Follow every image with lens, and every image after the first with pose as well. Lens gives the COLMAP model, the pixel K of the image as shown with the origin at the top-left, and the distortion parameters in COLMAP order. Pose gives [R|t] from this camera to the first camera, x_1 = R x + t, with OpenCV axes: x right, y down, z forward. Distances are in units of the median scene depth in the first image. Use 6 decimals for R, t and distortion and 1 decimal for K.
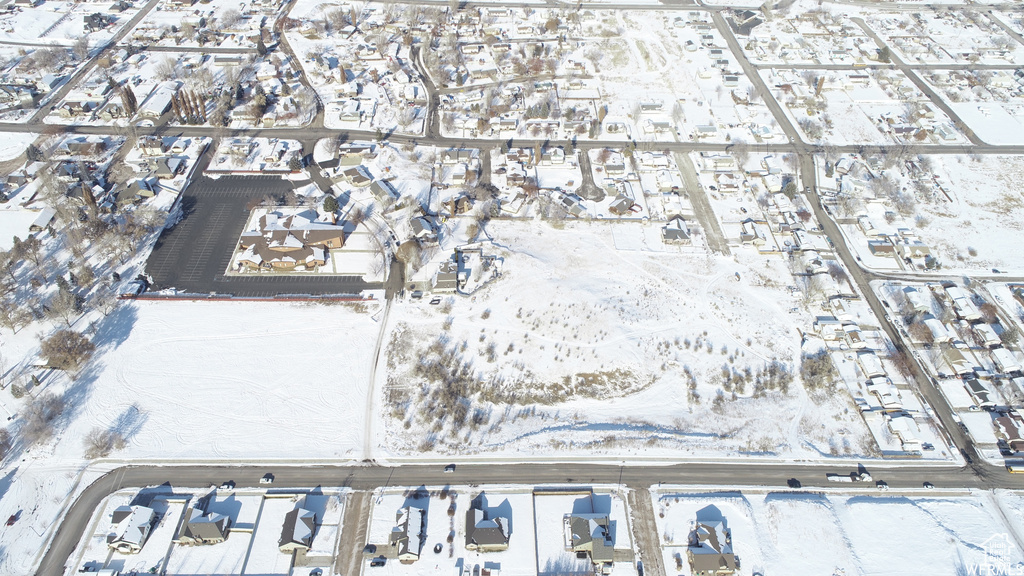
lens RADIAL K [[684.6, 0, 510.4], [0, 684.6, 288.0], [0, 0, 1]] dist [-0.002298, 0.000544]
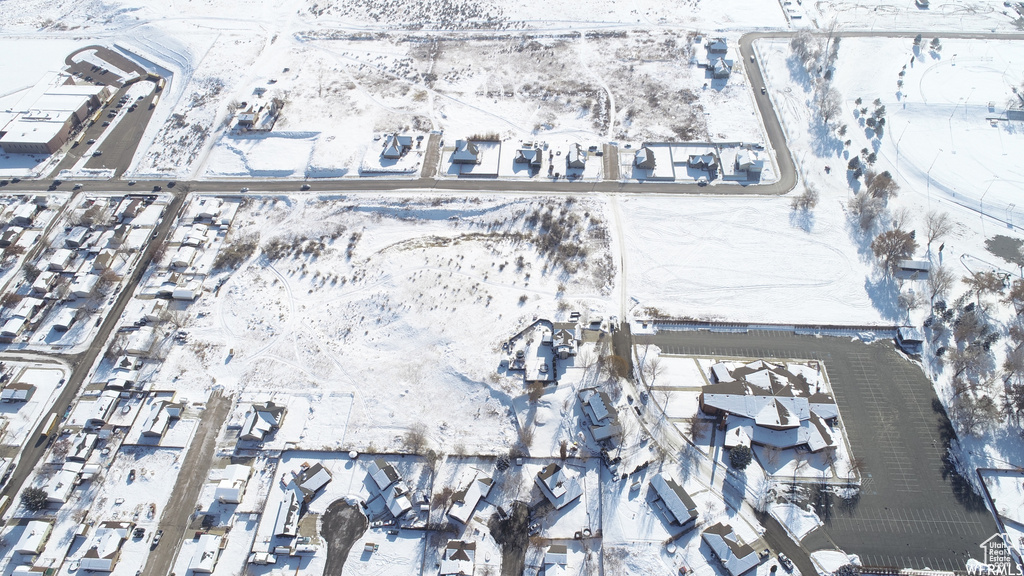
lens RADIAL K [[684.6, 0, 510.4], [0, 684.6, 288.0], [0, 0, 1]] dist [-0.002298, 0.000544]
pose [[-0.997183, -0.057034, 0.048722, -0.059855], [0.048386, 0.007258, 0.998802, -0.875781], [-0.057320, 0.998346, -0.004478, 0.907483]]
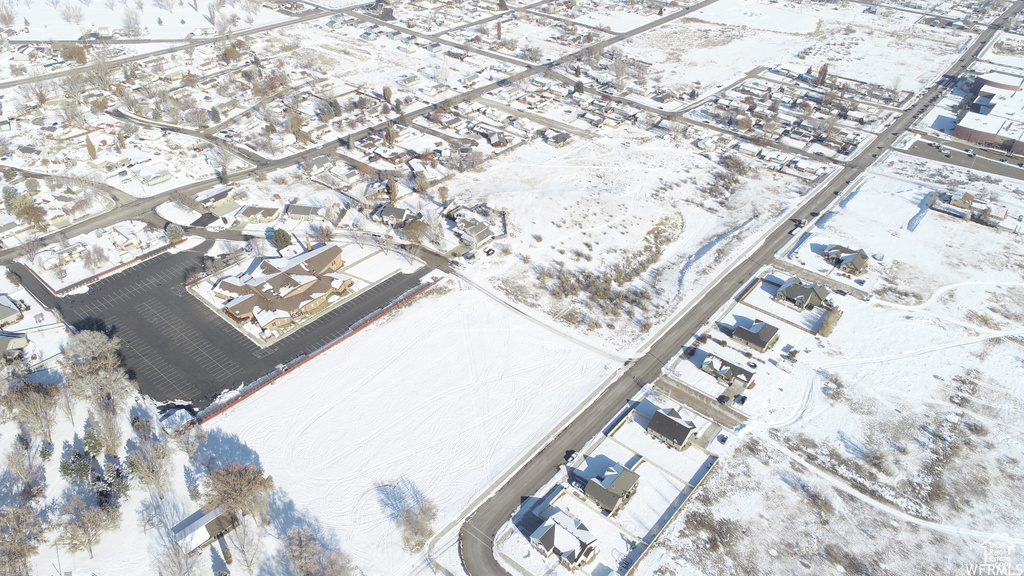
lens RADIAL K [[684.6, 0, 510.4], [0, 684.6, 288.0], [0, 0, 1]] dist [-0.002298, 0.000544]
pose [[0.665483, -0.446695, 0.597993, -0.640419], [0.500313, 0.861488, 0.086745, -0.004897], [-0.553913, 0.241457, 0.796793, 0.218559]]
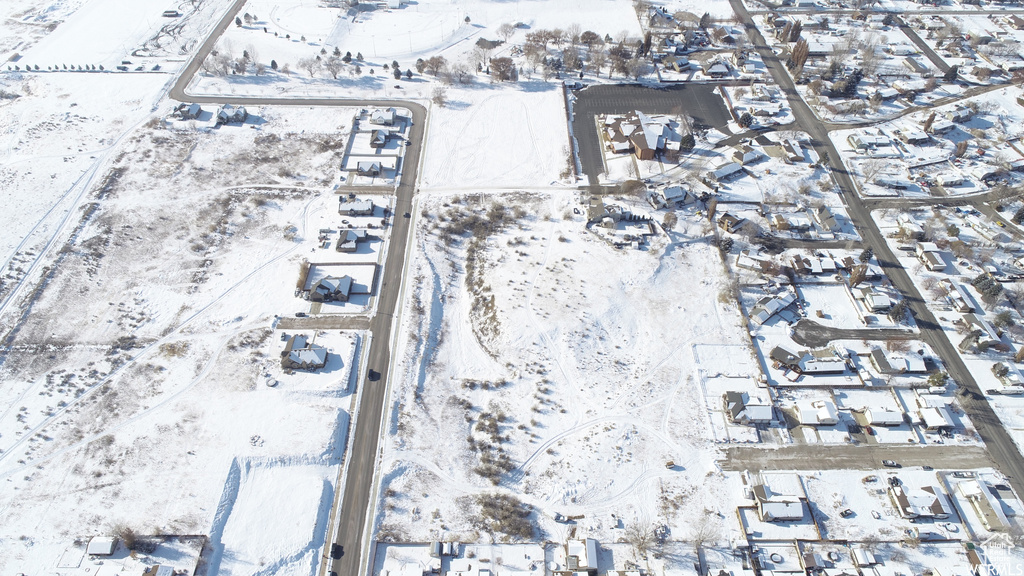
lens RADIAL K [[684.6, 0, 510.4], [0, 684.6, 288.0], [0, 0, 1]] dist [-0.002298, 0.000544]
pose [[-0.011055, 0.668622, -0.743520, 0.761768], [-0.676023, 0.542893, 0.498257, -0.373100], [0.736797, 0.508145, 0.446003, 0.448841]]
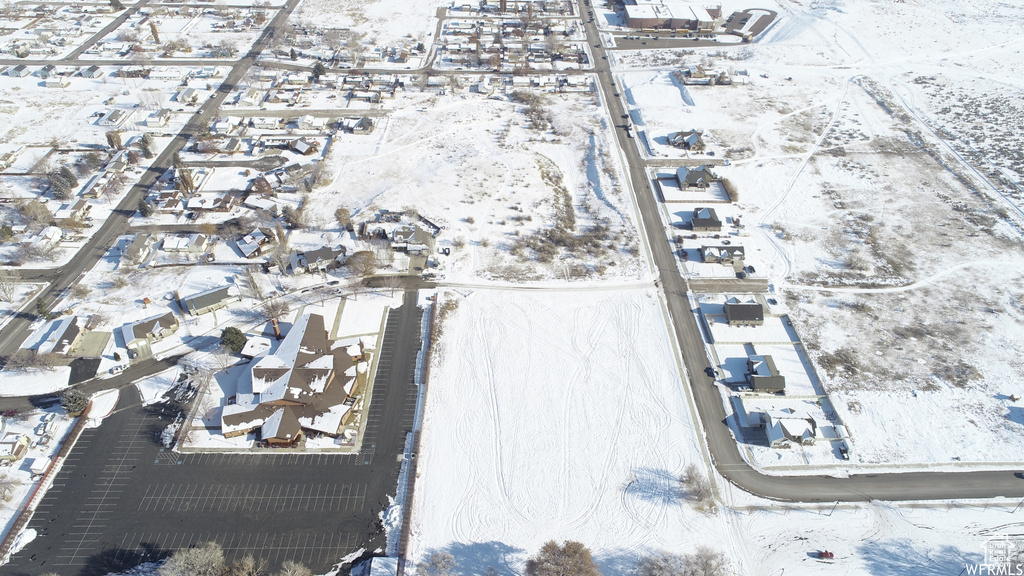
lens RADIAL K [[684.6, 0, 510.4], [0, 684.6, 288.0], [0, 0, 1]] dist [-0.002298, 0.000544]
pose [[0.014580, -0.645030, 0.764018, -0.773912], [0.665104, 0.576800, 0.474276, -0.301909], [-0.746608, 0.501237, 0.437422, 0.529605]]
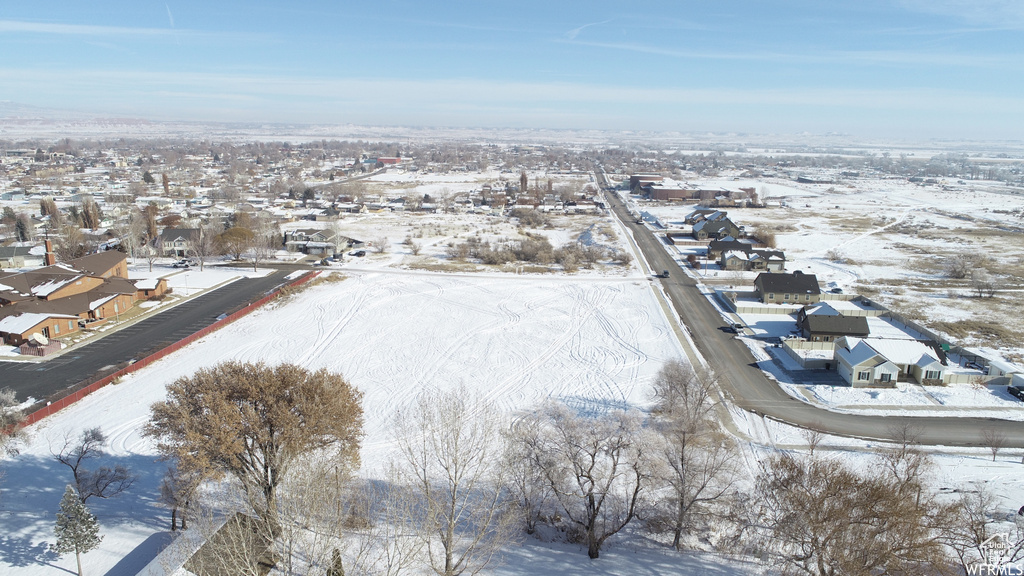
lens RADIAL K [[684.6, 0, 510.4], [0, 684.6, 288.0], [0, 0, 1]] dist [-0.002298, 0.000544]
pose [[0.117721, -0.232159, 0.965528, -0.682835], [0.661273, 0.743691, 0.098194, 0.070853], [-0.740851, 0.626918, 0.241069, 0.706946]]
